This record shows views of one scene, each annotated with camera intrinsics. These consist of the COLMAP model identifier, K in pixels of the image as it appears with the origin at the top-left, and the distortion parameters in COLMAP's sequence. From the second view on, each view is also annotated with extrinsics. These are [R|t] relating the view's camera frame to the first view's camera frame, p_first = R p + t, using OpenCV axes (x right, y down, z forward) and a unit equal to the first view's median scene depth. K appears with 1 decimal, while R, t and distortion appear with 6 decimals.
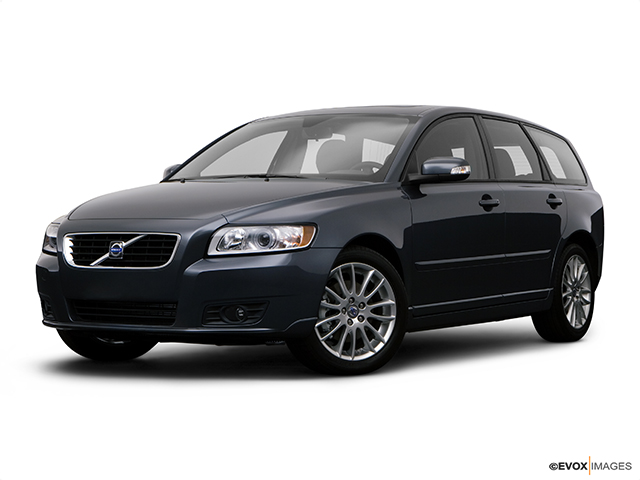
lens RADIAL K [[1319.9, 0, 325.1], [0, 1319.9, 240.7], [0, 0, 1]] dist [0.124049, 0.000000]
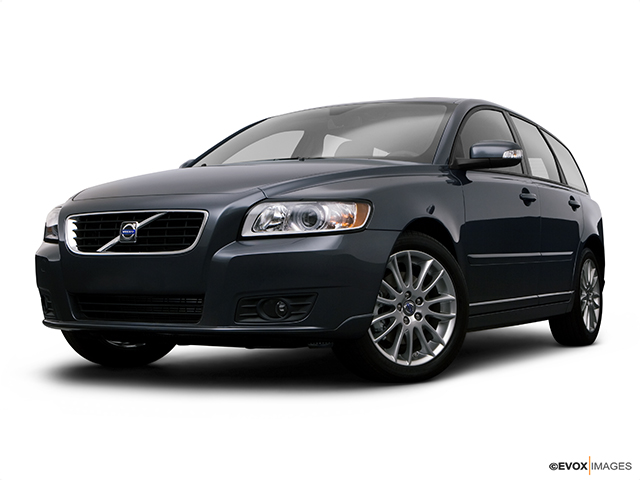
lens RADIAL K [[957.6, 0, 329.8], [0, 957.6, 253.5], [0, 0, 1]] dist [-0.014060, 0.000000]
pose [[0.998805, 0.001762, 0.048849, -0.059875], [-0.000557, 0.999696, -0.024661, 0.033841], [-0.048878, 0.024604, 0.998502, 0.387342]]
